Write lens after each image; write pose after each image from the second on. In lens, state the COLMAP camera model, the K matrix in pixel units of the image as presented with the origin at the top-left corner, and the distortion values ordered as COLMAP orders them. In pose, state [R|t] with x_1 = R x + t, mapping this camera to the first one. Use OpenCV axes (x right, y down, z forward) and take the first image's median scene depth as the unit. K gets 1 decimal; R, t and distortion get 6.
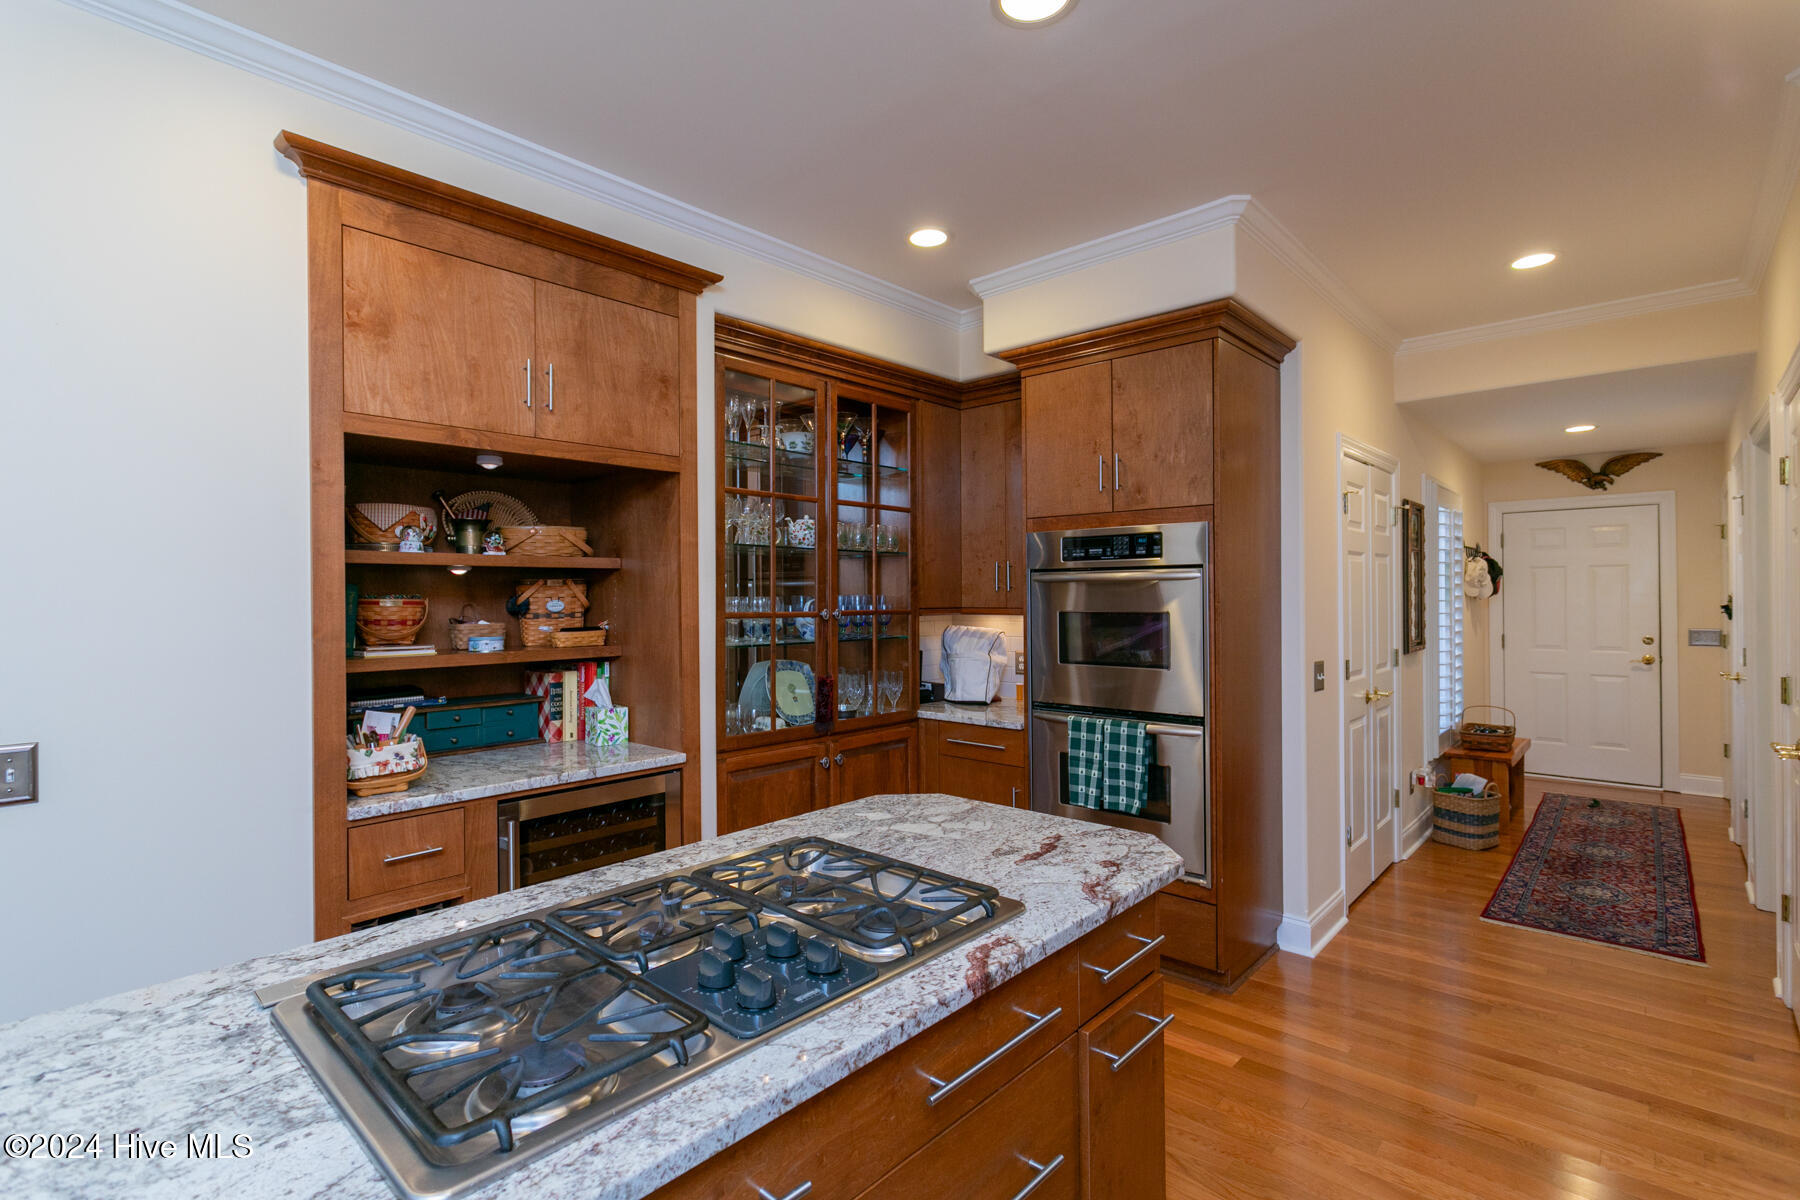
lens RADIAL K [[843.2, 0, 904.2], [0, 843.2, 592.8], [0, 0, 1]] dist [-0.002997, 0.000928]
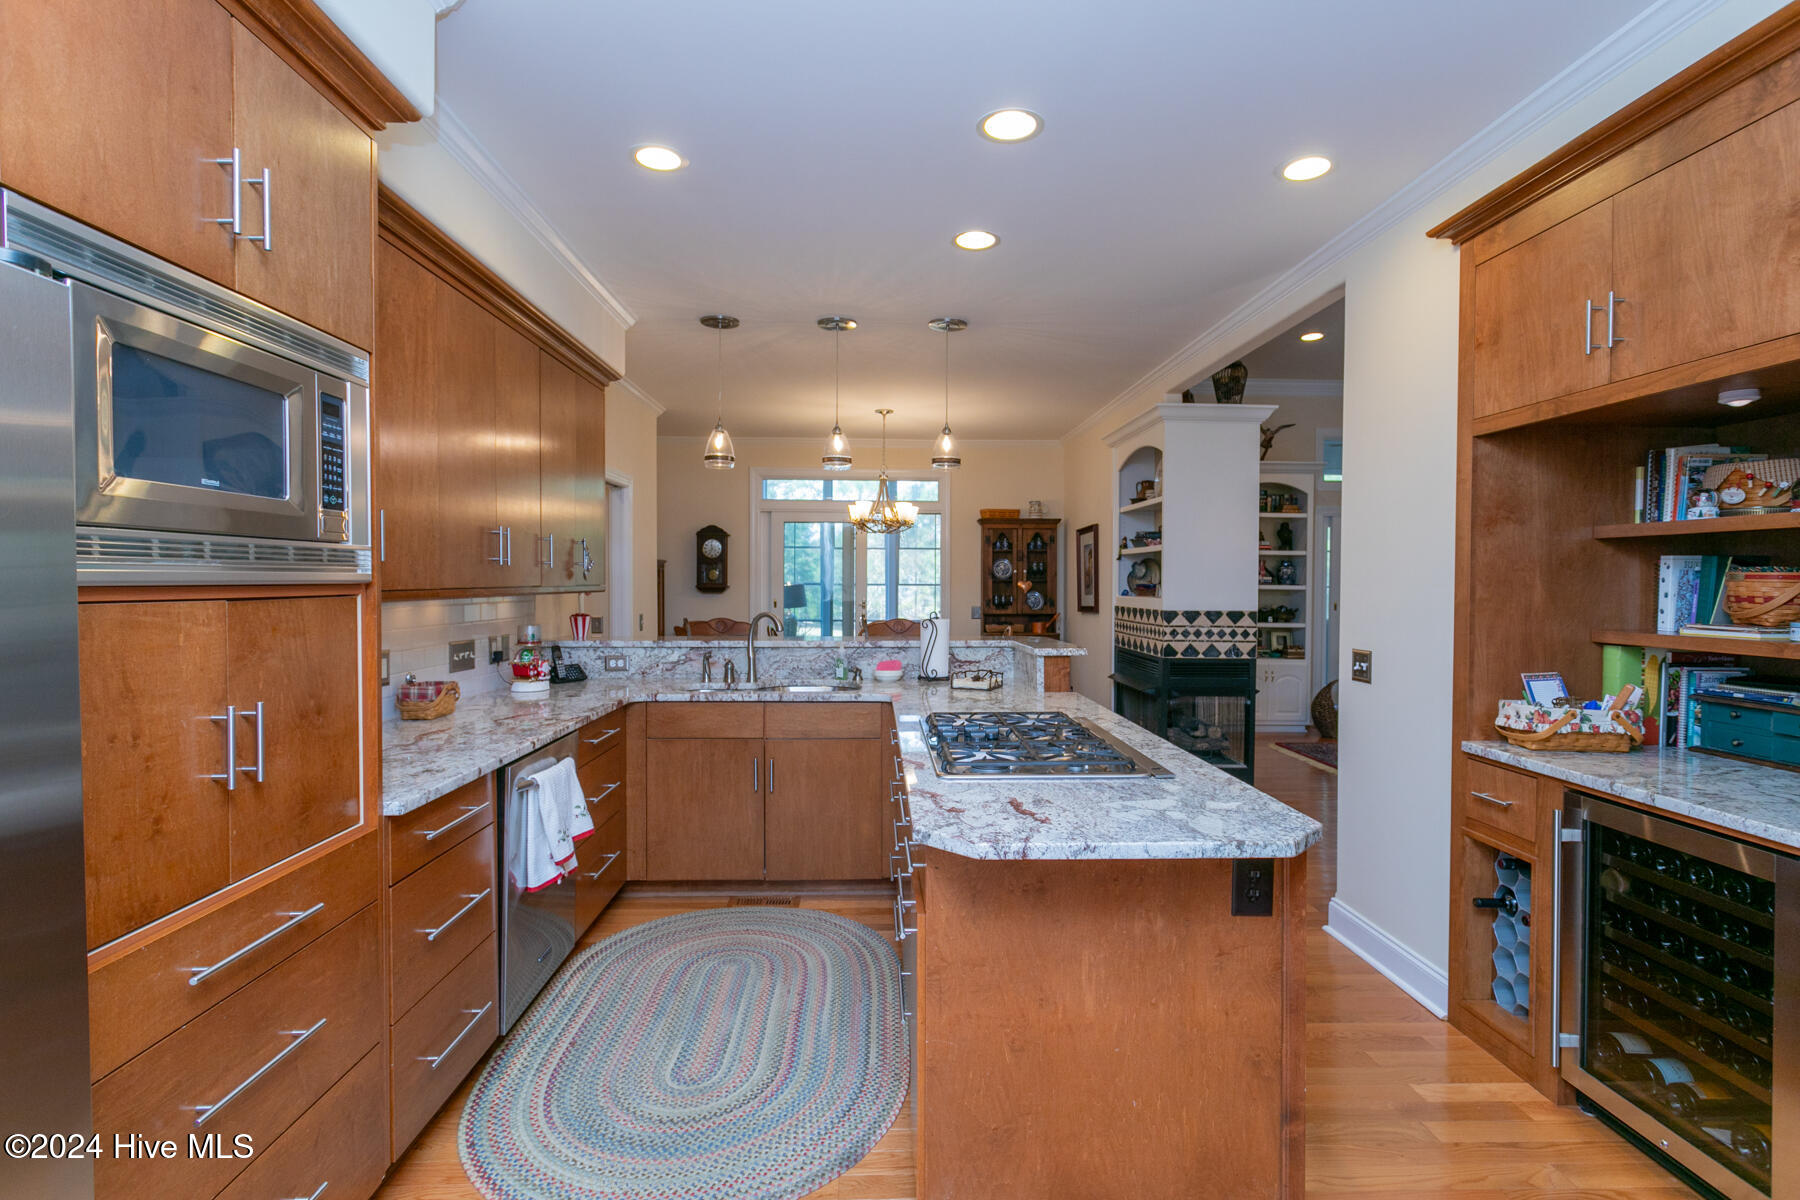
lens RADIAL K [[843.2, 0, 892.2], [0, 843.2, 593.8], [0, 0, 1]] dist [-0.002997, 0.000928]
pose [[-0.722412, 0.016805, -0.691258, 0.545081], [0.004800, 0.999802, 0.019289, 0.007624], [0.691446, 0.010616, -0.722350, 0.889586]]
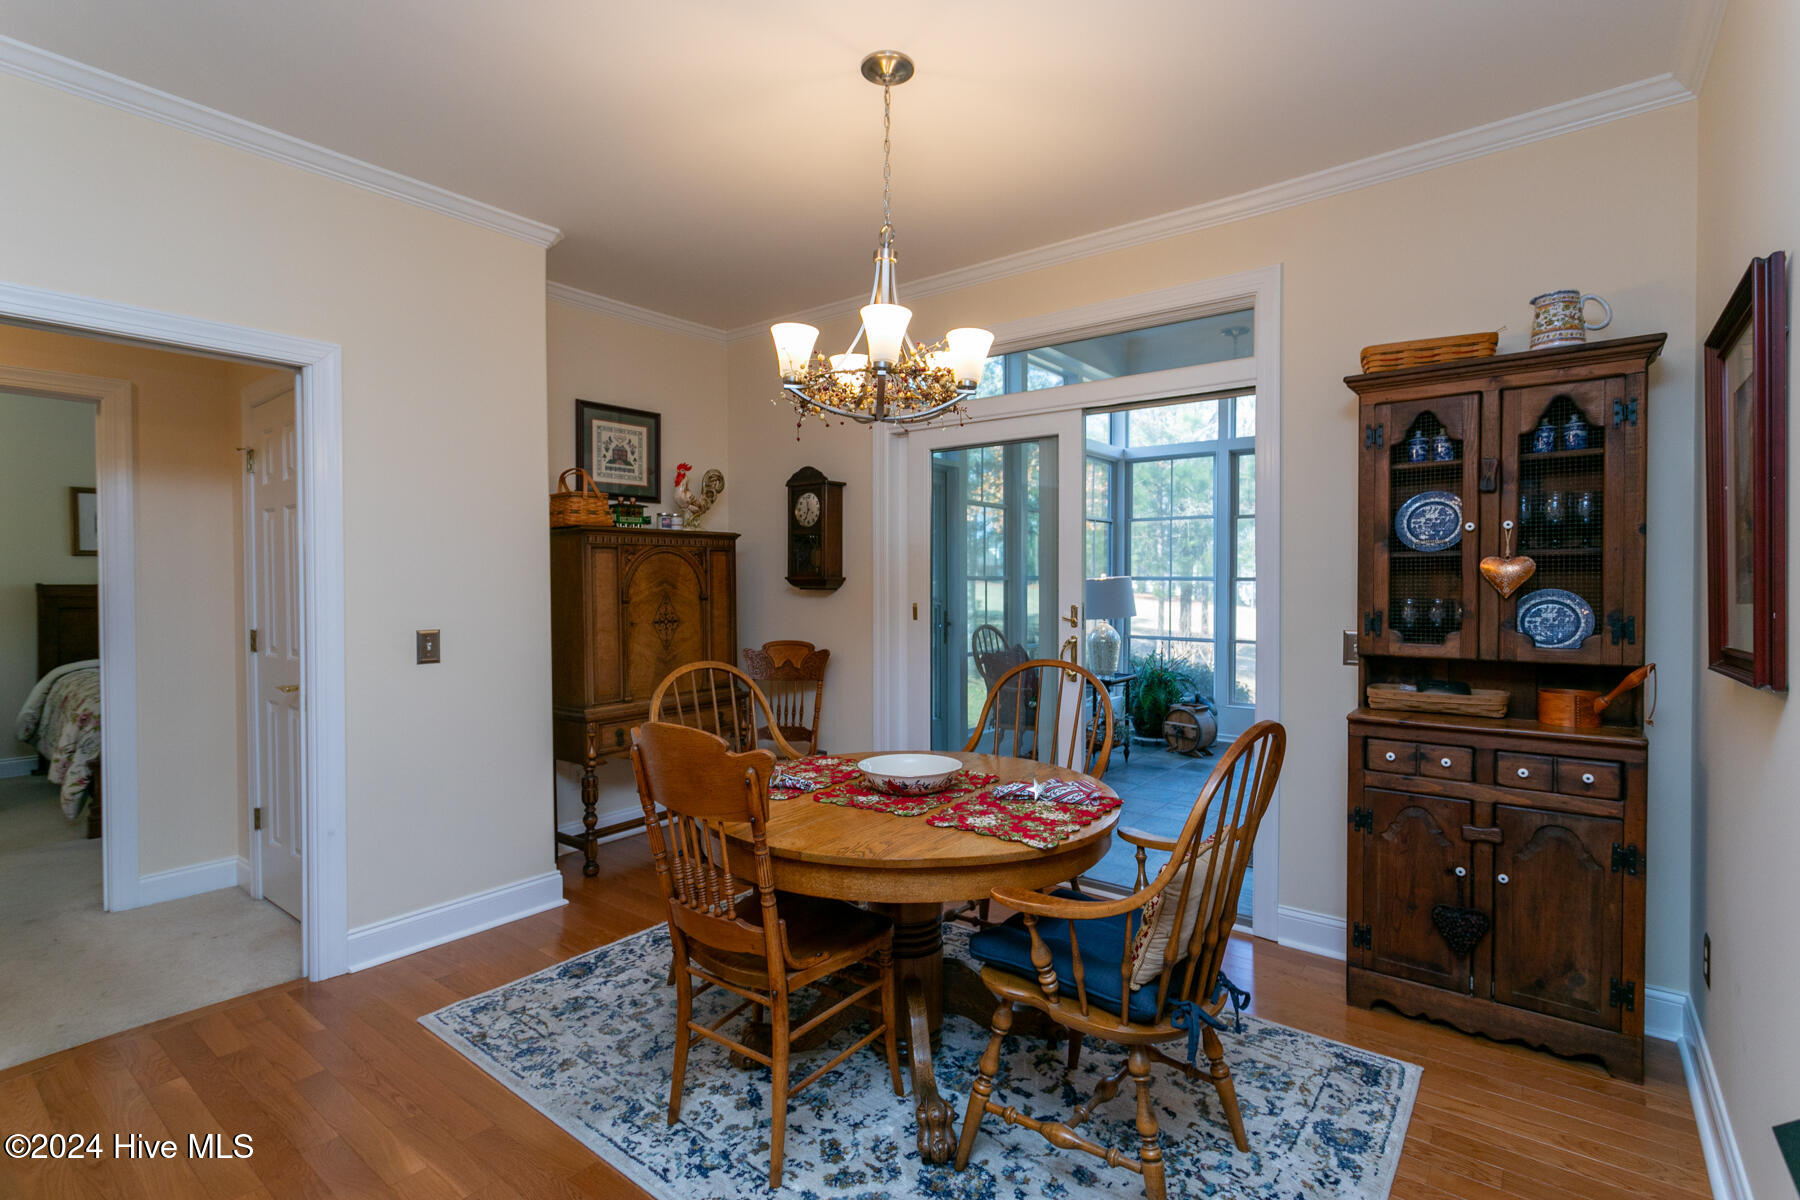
lens RADIAL K [[843.2, 0, 905.1], [0, 843.2, 599.9], [0, 0, 1]] dist [-0.002997, 0.000928]
pose [[-0.997403, 0.011832, -0.071049, -0.895092], [0.010469, 0.999755, 0.019521, 0.040016], [0.071262, 0.018726, -0.997282, 0.070207]]
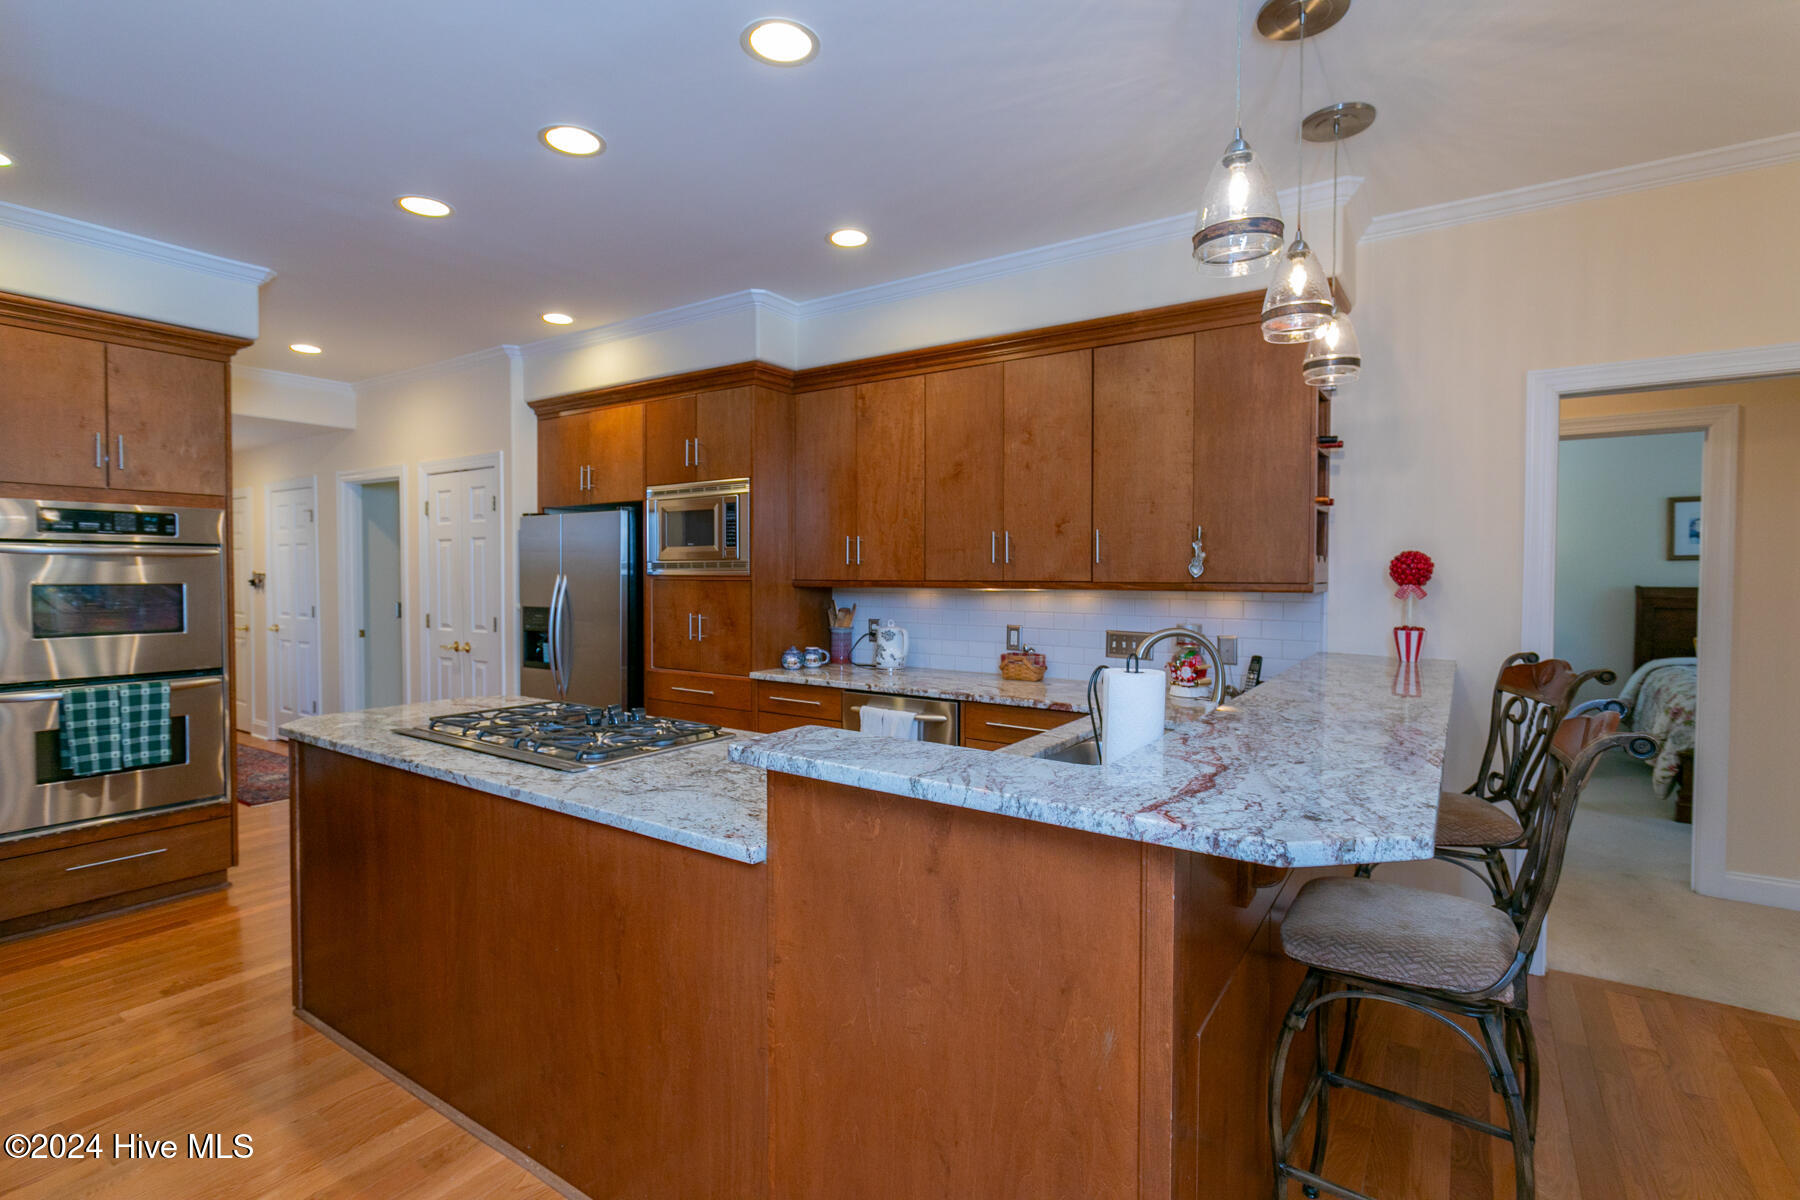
lens RADIAL K [[843.2, 0, 897.9], [0, 843.2, 594.0], [0, 0, 1]] dist [-0.002997, 0.000928]
pose [[-0.130881, -0.016220, 0.991265, -0.954393], [-0.001438, 0.999868, 0.016171, 0.017308], [-0.991397, 0.000691, -0.130887, 0.170117]]
